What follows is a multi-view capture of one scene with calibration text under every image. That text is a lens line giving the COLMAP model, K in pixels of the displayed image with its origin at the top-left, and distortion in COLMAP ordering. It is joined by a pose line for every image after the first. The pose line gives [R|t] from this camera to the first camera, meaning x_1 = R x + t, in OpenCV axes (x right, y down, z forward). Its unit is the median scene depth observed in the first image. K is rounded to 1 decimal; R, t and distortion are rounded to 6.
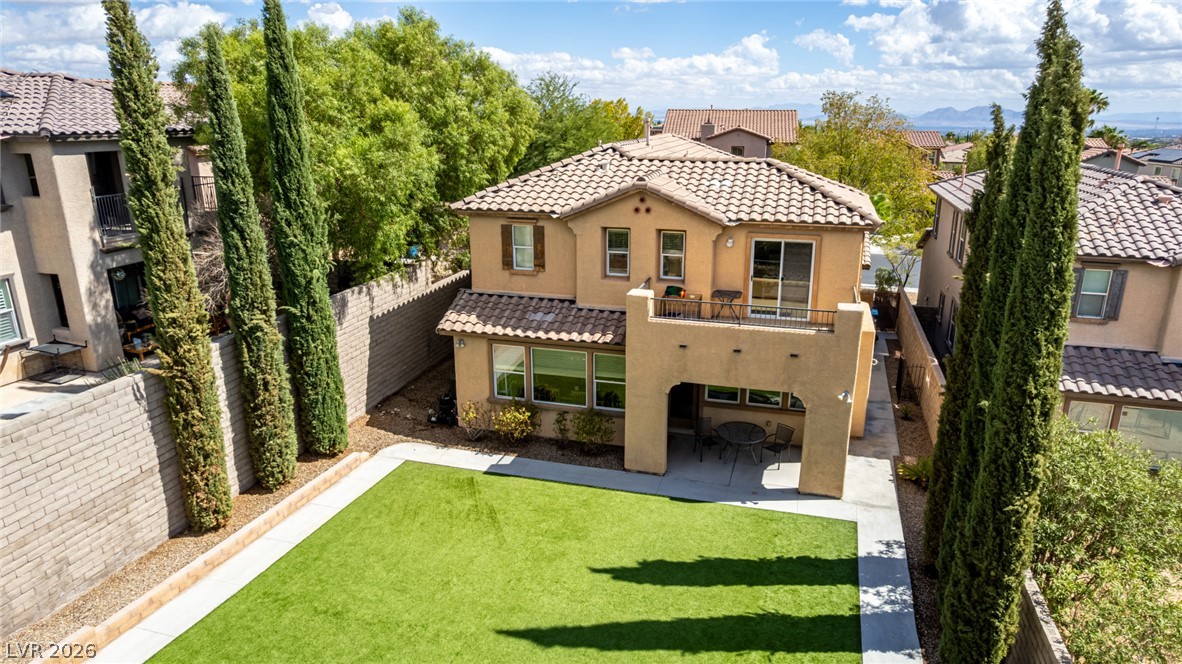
lens RADIAL K [[750.9, 0, 594.5], [0, 750.9, 337.3], [0, 0, 1]] dist [-0.066819, 0.055345]
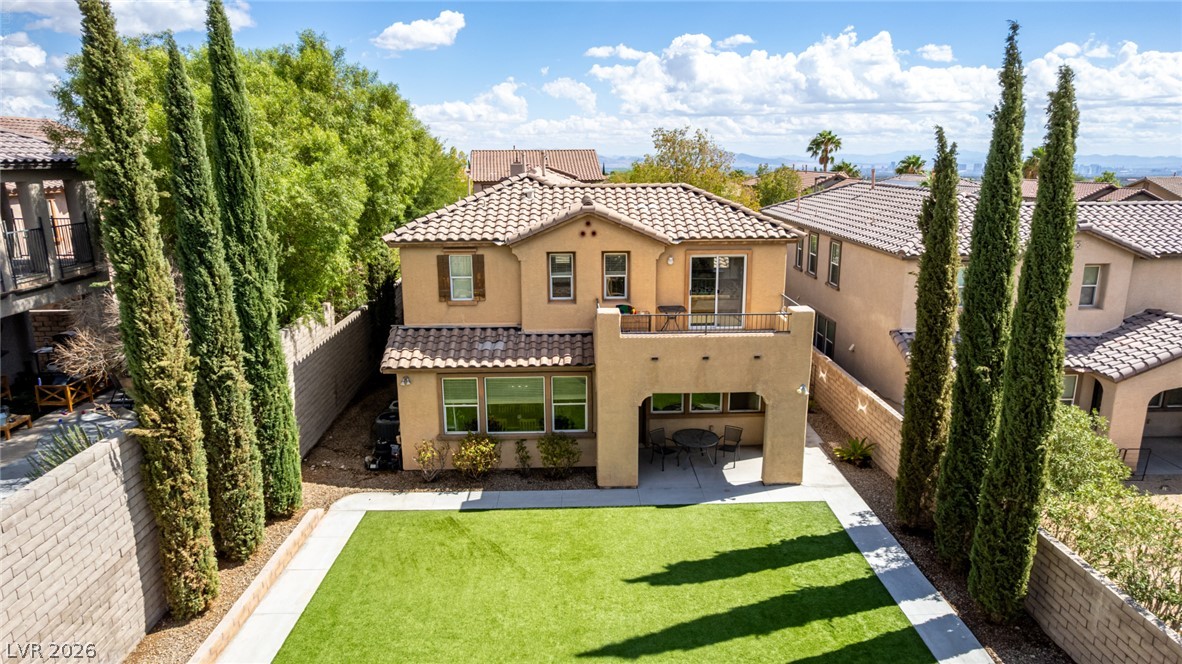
lens RADIAL K [[750.9, 0, 594.9], [0, 750.9, 335.4], [0, 0, 1]] dist [-0.066819, 0.055345]
pose [[0.949877, -0.077197, 0.302943, -0.266989], [0.095109, 0.994458, -0.044802, 0.017944], [-0.297806, 0.071369, 0.951955, 0.025212]]
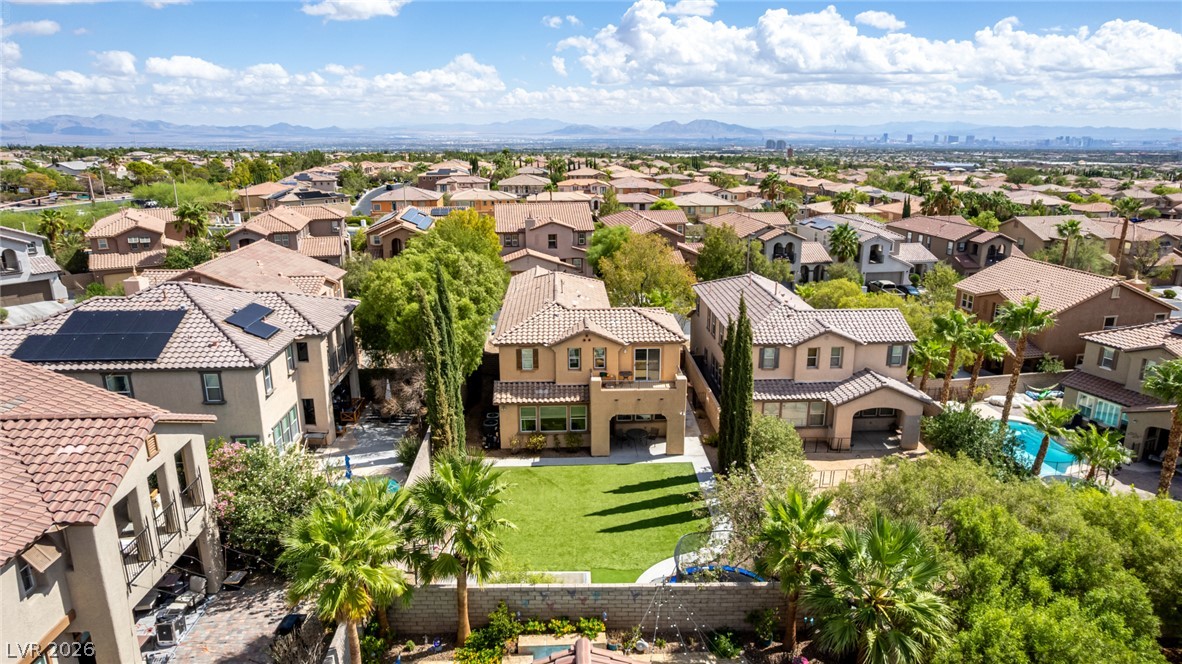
lens RADIAL K [[750.9, 0, 590.2], [0, 750.9, 339.6], [0, 0, 1]] dist [-0.066819, 0.055345]
pose [[0.947306, -0.091180, 0.307080, -0.654479], [0.096168, 0.995365, -0.001116, -0.178561], [-0.305555, 0.030588, 0.951683, -1.210407]]
